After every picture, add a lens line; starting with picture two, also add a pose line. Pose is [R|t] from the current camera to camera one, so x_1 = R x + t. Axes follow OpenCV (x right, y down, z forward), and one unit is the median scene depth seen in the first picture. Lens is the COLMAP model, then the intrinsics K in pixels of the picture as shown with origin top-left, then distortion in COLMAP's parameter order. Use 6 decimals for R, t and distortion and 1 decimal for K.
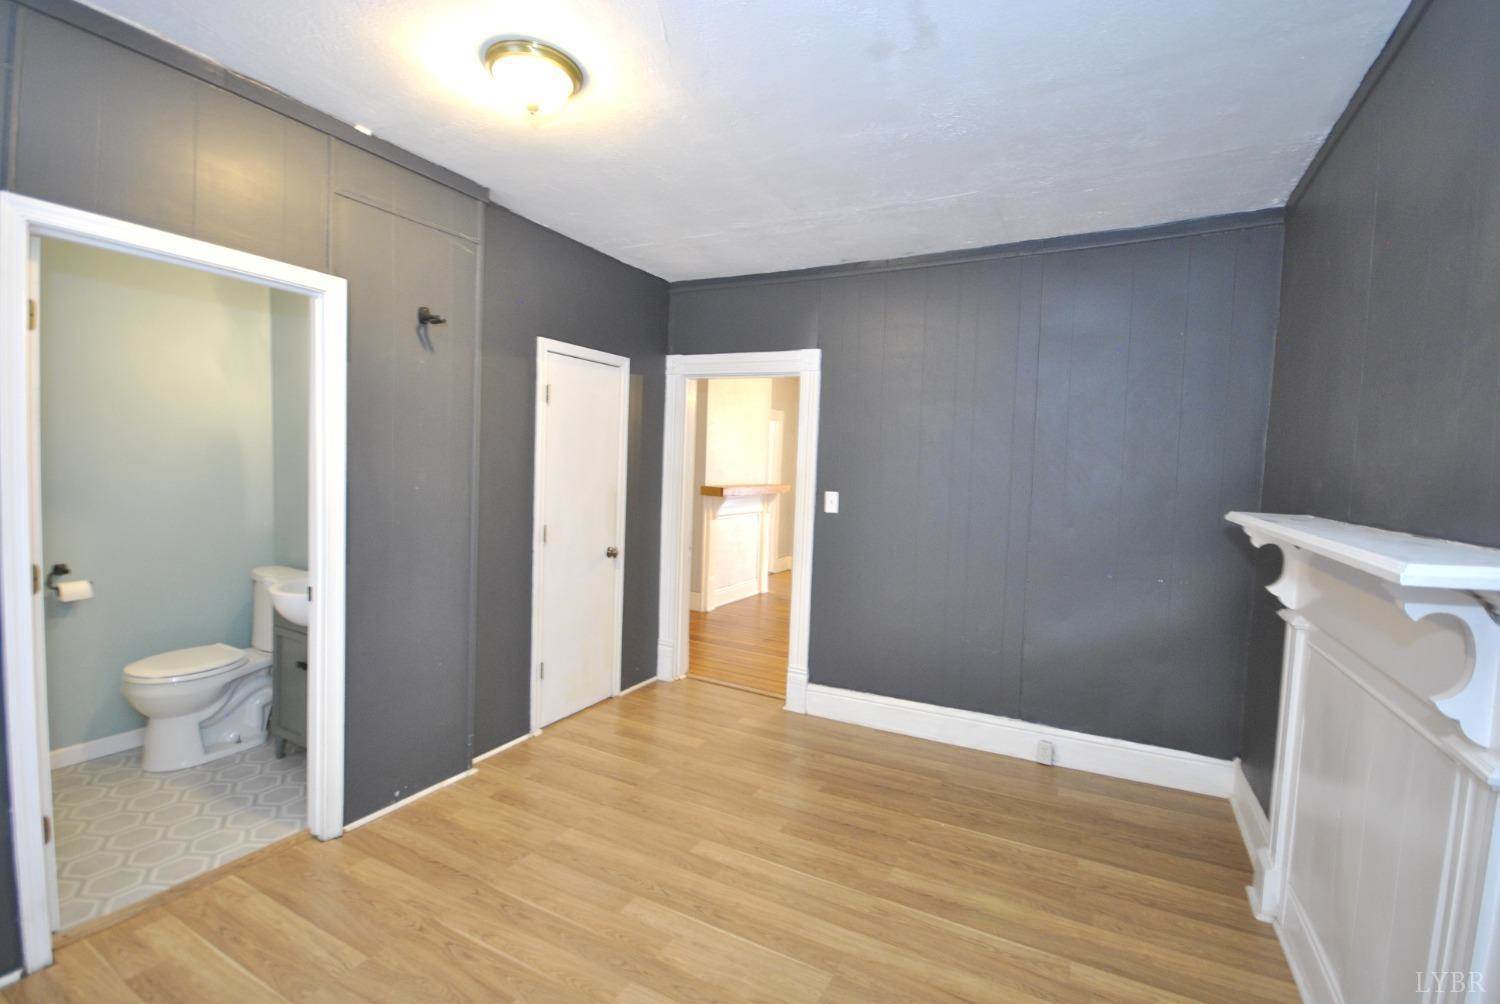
lens RADIAL K [[659.7, 0, 766.1], [0, 659.7, 499.7], [0, 0, 1]] dist [0.004551, -0.004711]
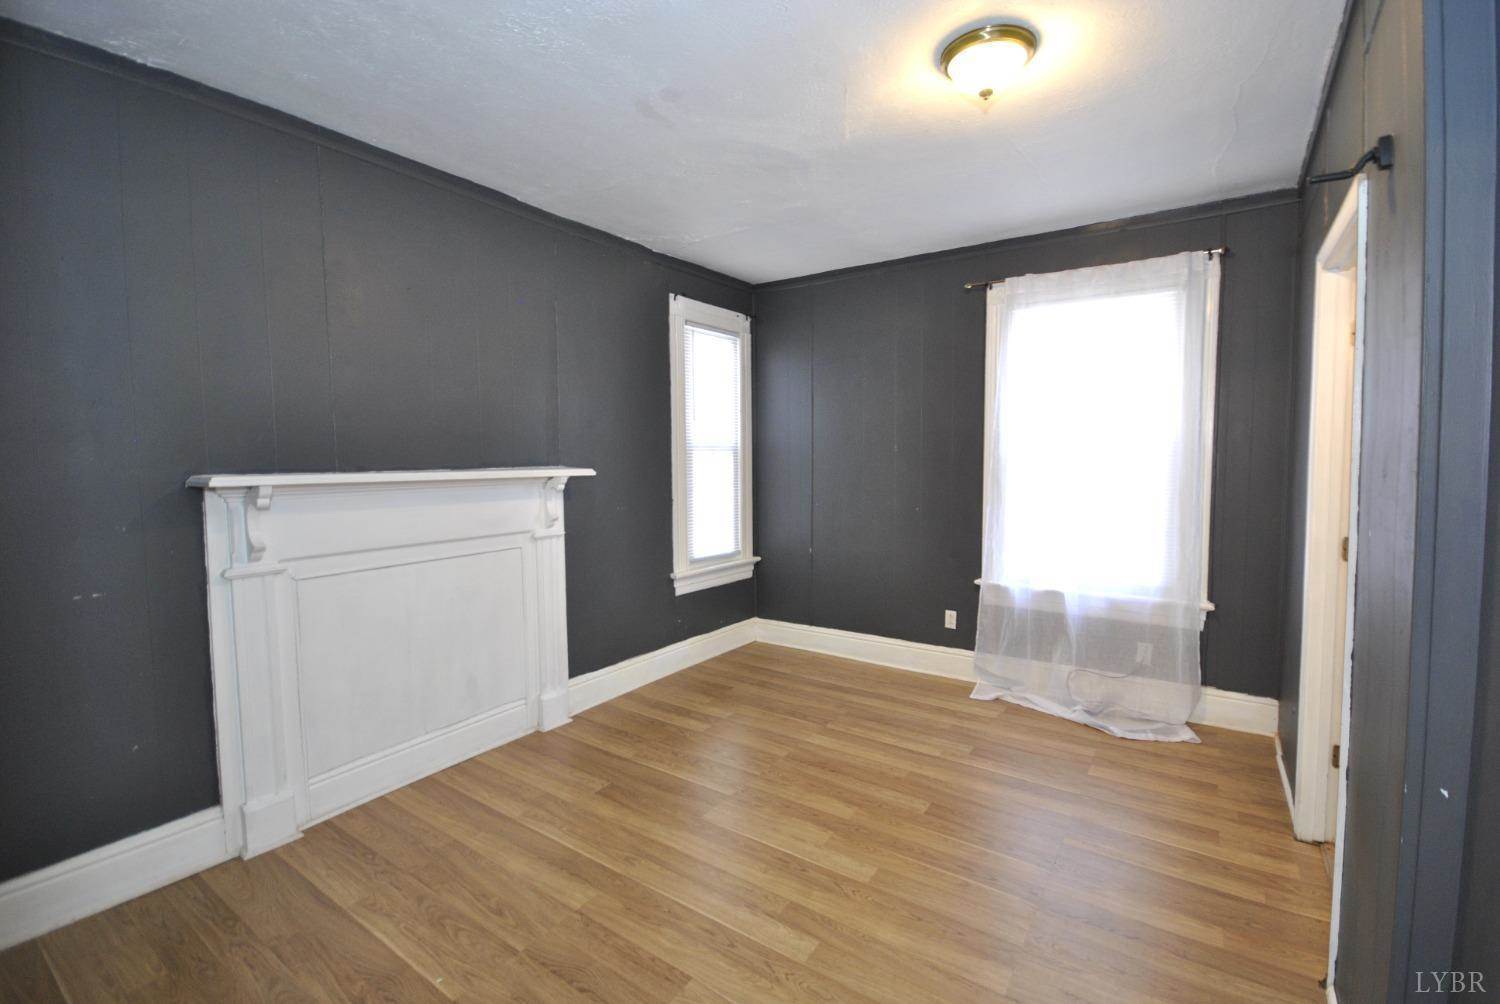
lens RADIAL K [[659.7, 0, 766.1], [0, 659.7, 499.7], [0, 0, 1]] dist [0.004551, -0.004711]
pose [[-0.993927, -0.038940, 0.102921, -0.123694], [-0.026856, 0.992853, 0.116286, -0.075056], [-0.106714, 0.112816, -0.987869, 1.889464]]
